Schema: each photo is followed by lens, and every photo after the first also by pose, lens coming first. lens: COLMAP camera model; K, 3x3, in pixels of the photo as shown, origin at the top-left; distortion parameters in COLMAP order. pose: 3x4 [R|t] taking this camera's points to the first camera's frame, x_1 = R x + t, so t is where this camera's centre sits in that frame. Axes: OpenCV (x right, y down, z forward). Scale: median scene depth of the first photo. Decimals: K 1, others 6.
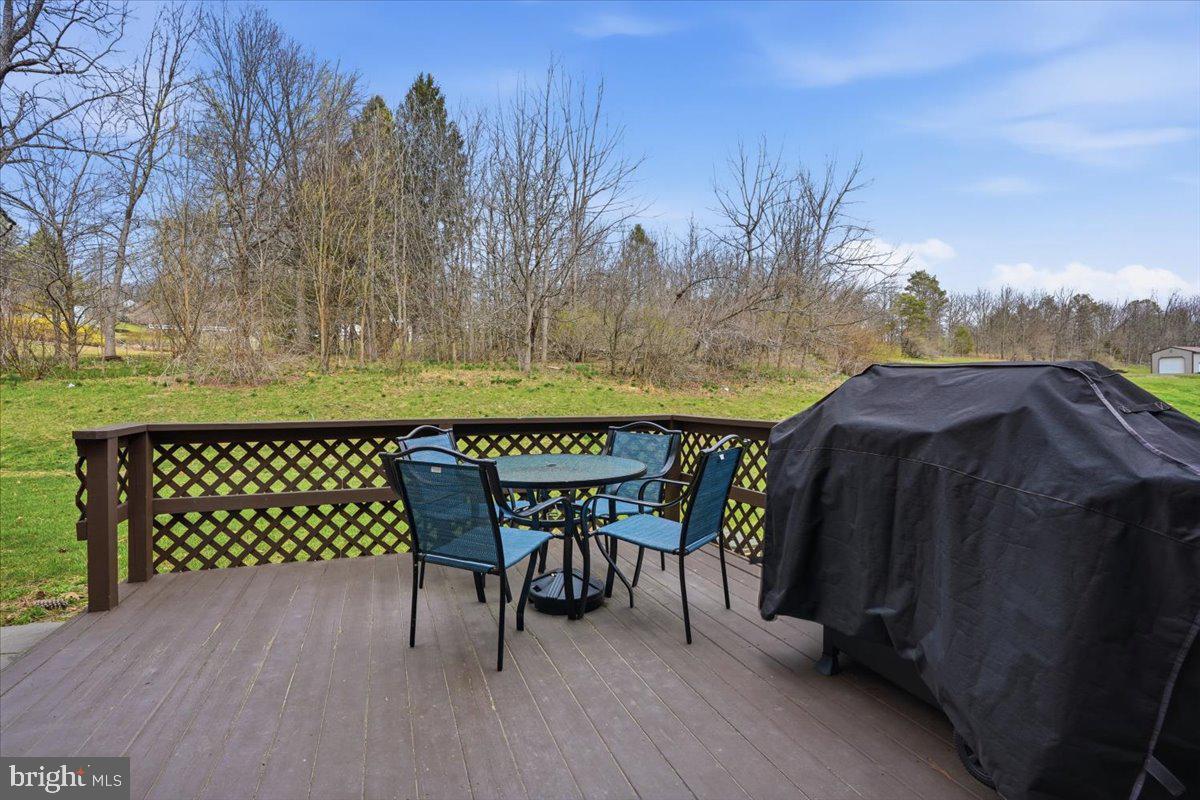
lens RADIAL K [[570.4, 0, 599.0], [0, 570.4, 396.0], [0, 0, 1]] dist [-0.026426, 0.008759]
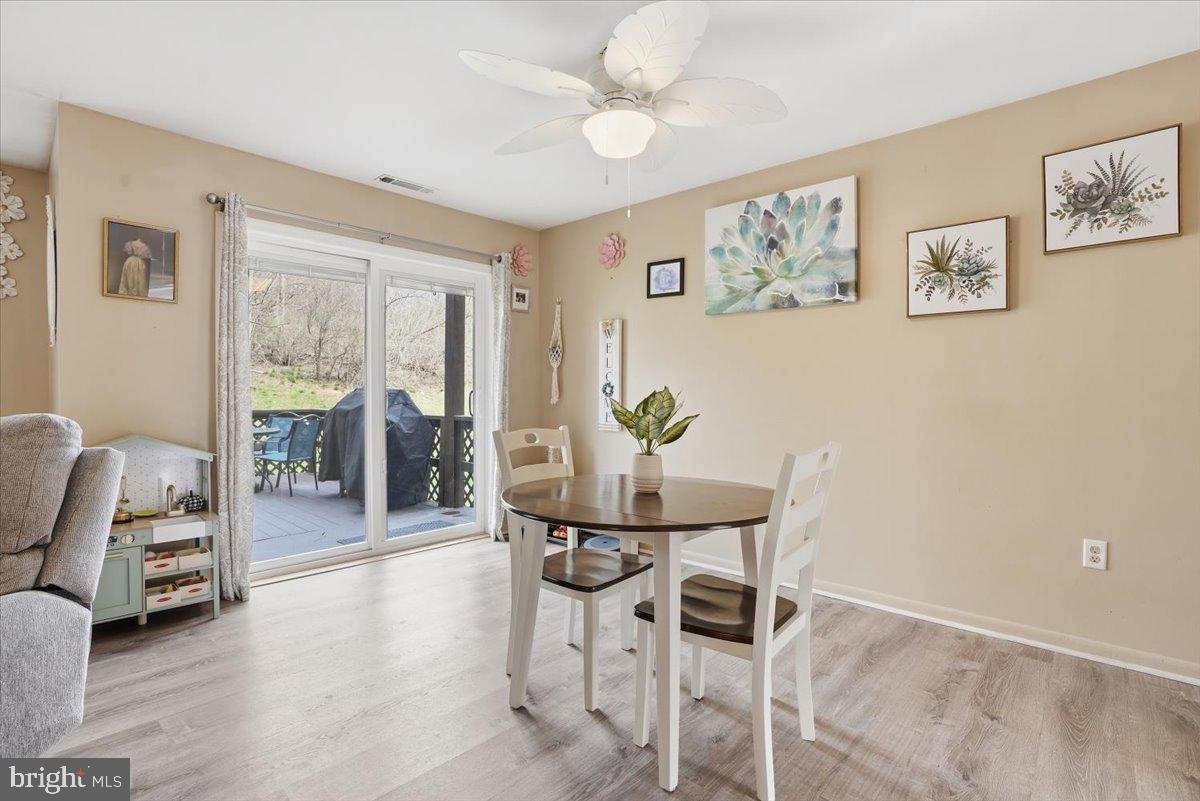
lens RADIAL K [[570.4, 0, 603.3], [0, 570.4, 396.2], [0, 0, 1]] dist [-0.026426, 0.008759]
pose [[0.897022, -0.004198, 0.441967, 0.039663], [0.004768, 0.999989, -0.000179, -0.001329], [-0.441961, 0.002268, 0.897031, -0.250404]]
